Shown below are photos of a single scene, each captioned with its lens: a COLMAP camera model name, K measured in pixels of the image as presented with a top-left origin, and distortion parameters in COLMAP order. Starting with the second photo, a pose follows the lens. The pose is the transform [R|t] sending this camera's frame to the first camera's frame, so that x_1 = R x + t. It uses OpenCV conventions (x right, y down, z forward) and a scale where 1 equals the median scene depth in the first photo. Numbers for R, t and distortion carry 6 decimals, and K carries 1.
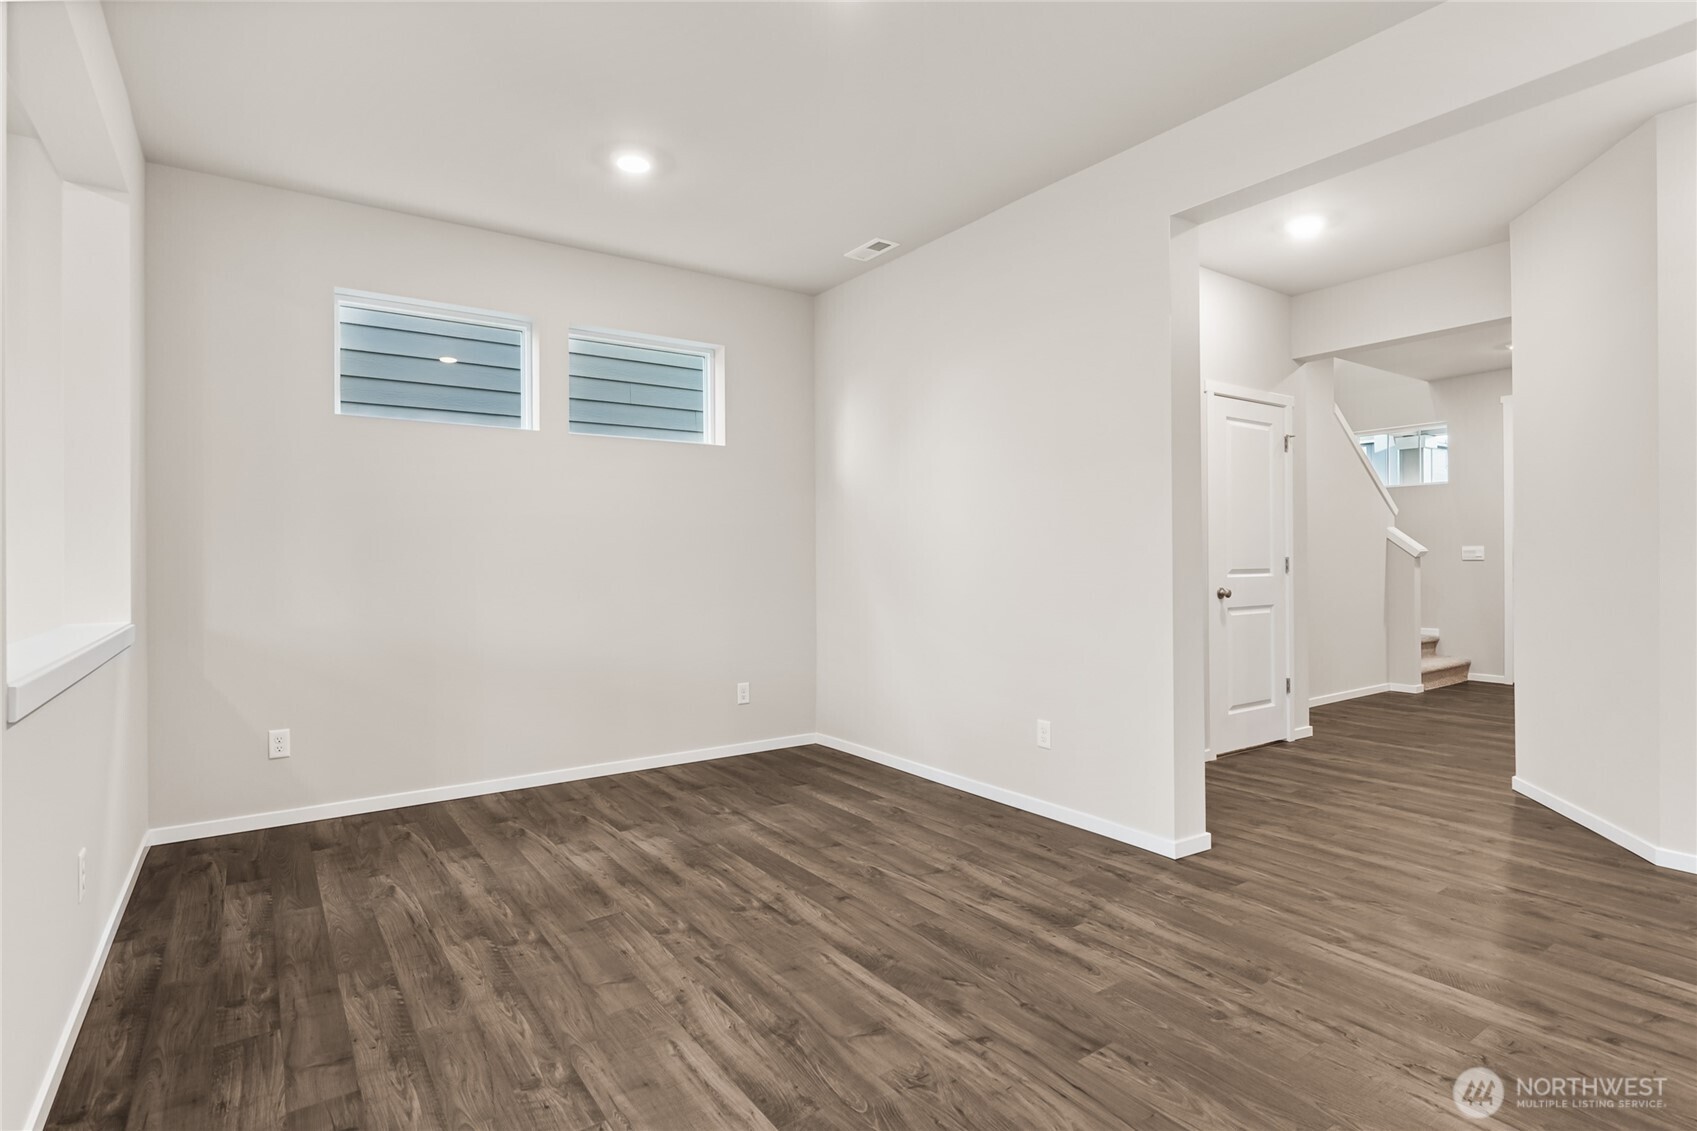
lens RADIAL K [[850.3, 0, 848.5], [0, 850.3, 565.5], [0, 0, 1]] dist [0.001297, 0.000226]
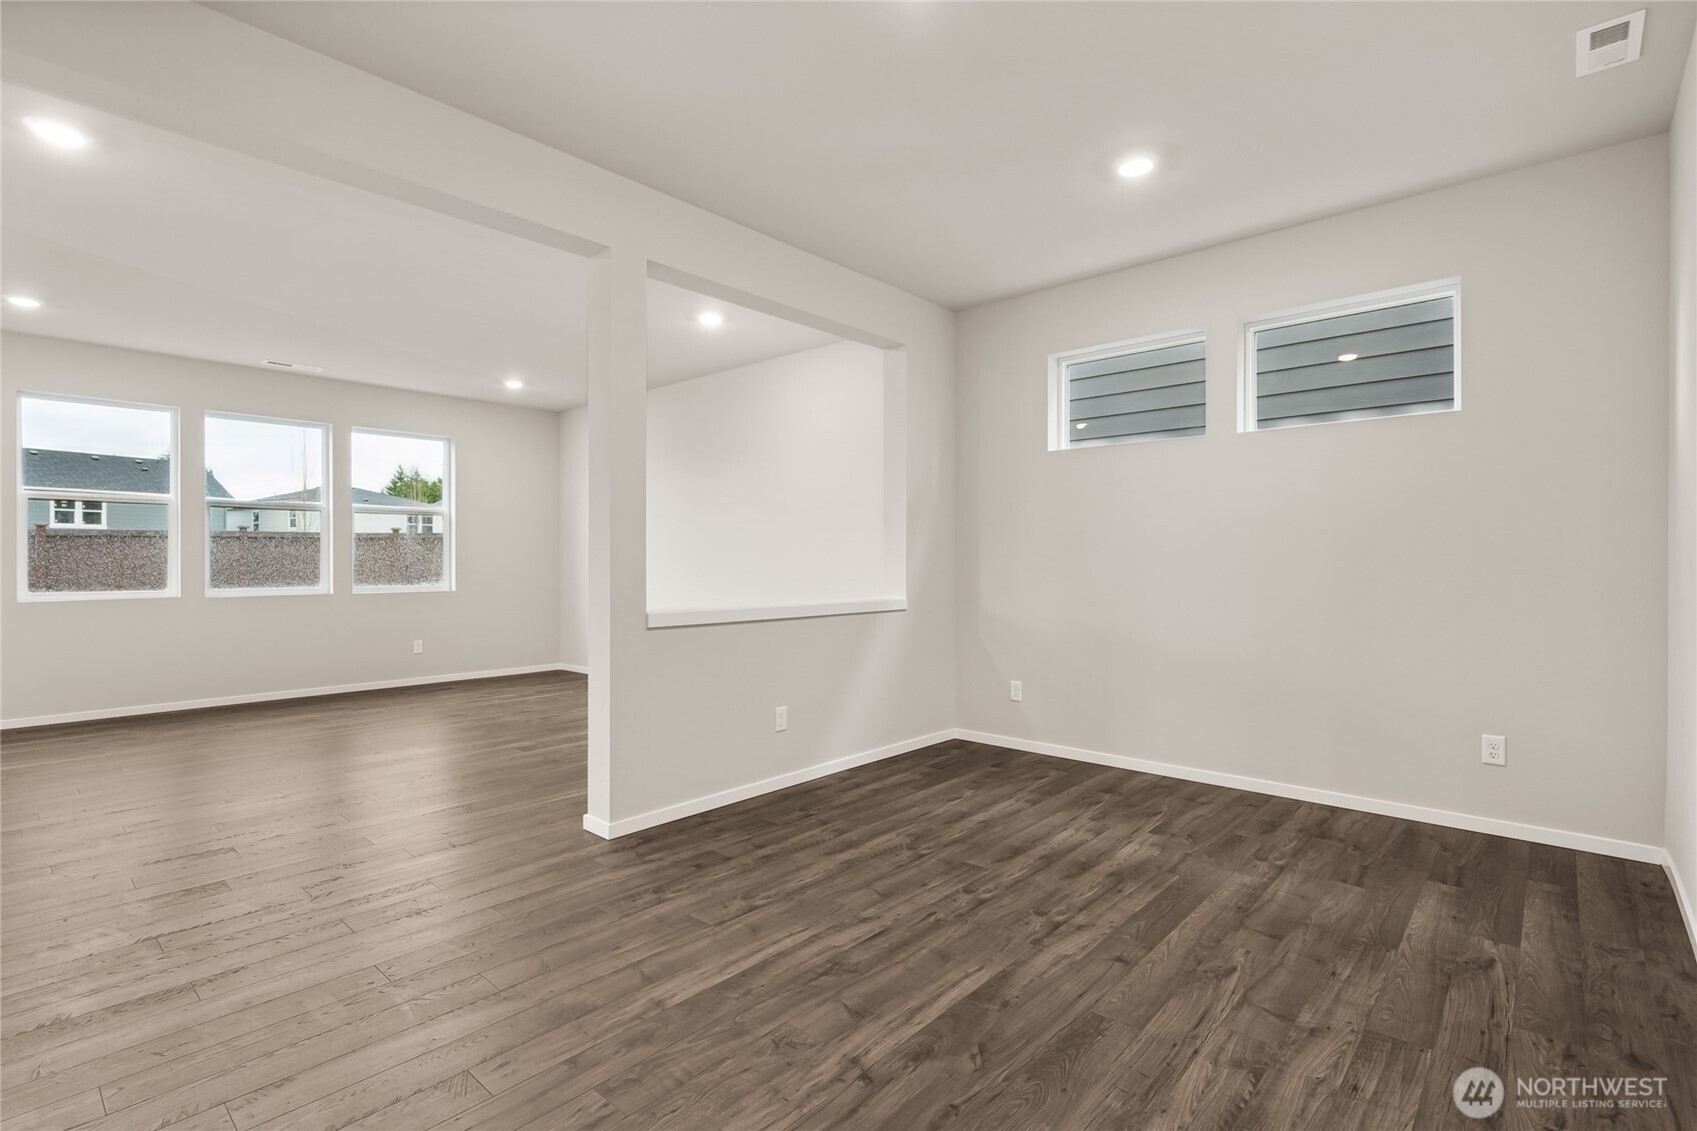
lens RADIAL K [[792.8, 0, 848.5], [0, 792.8, 565.5], [0, 0, 1]] dist [0.002799, 0.000104]
pose [[0.226246, 0.010586, -0.974013, 0.681139], [-0.010625, 0.999908, 0.008400, -0.008401], [0.974012, 0.008449, 0.226337, 0.533199]]
